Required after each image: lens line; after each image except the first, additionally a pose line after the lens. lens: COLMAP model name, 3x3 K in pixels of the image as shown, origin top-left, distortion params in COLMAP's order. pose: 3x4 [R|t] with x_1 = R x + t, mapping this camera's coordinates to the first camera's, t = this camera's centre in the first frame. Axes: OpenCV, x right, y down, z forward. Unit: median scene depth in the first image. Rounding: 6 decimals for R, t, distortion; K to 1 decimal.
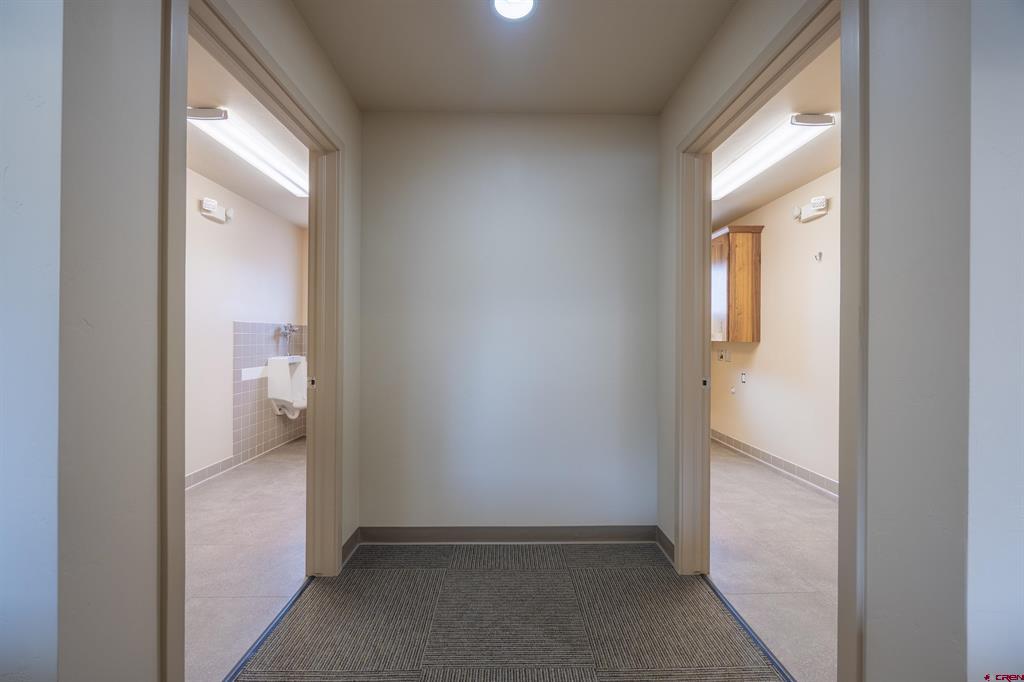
lens RADIAL K [[410.8, 0, 513.7], [0, 410.8, 338.8], [0, 0, 1]] dist [-0.001916, -0.000412]
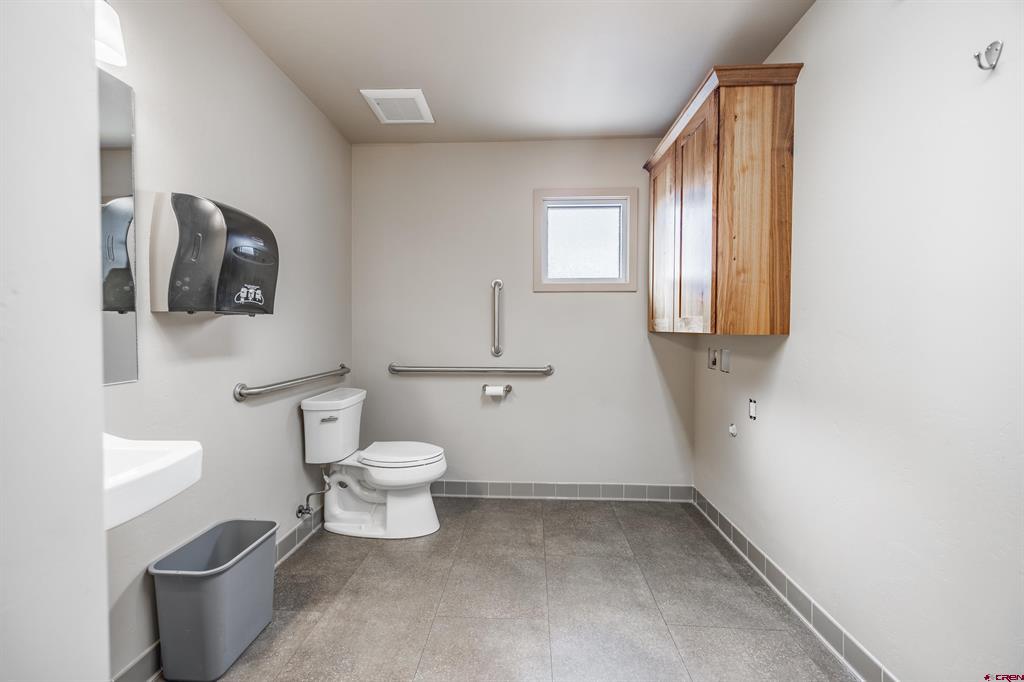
lens RADIAL K [[410.8, 0, 510.3], [0, 410.8, 340.2], [0, 0, 1]] dist [-0.001916, -0.000412]
pose [[0.998040, -0.000978, -0.062566, 0.328049], [0.002734, 0.999605, 0.027985, 0.000075], [0.062514, -0.028101, 0.997648, 0.539051]]
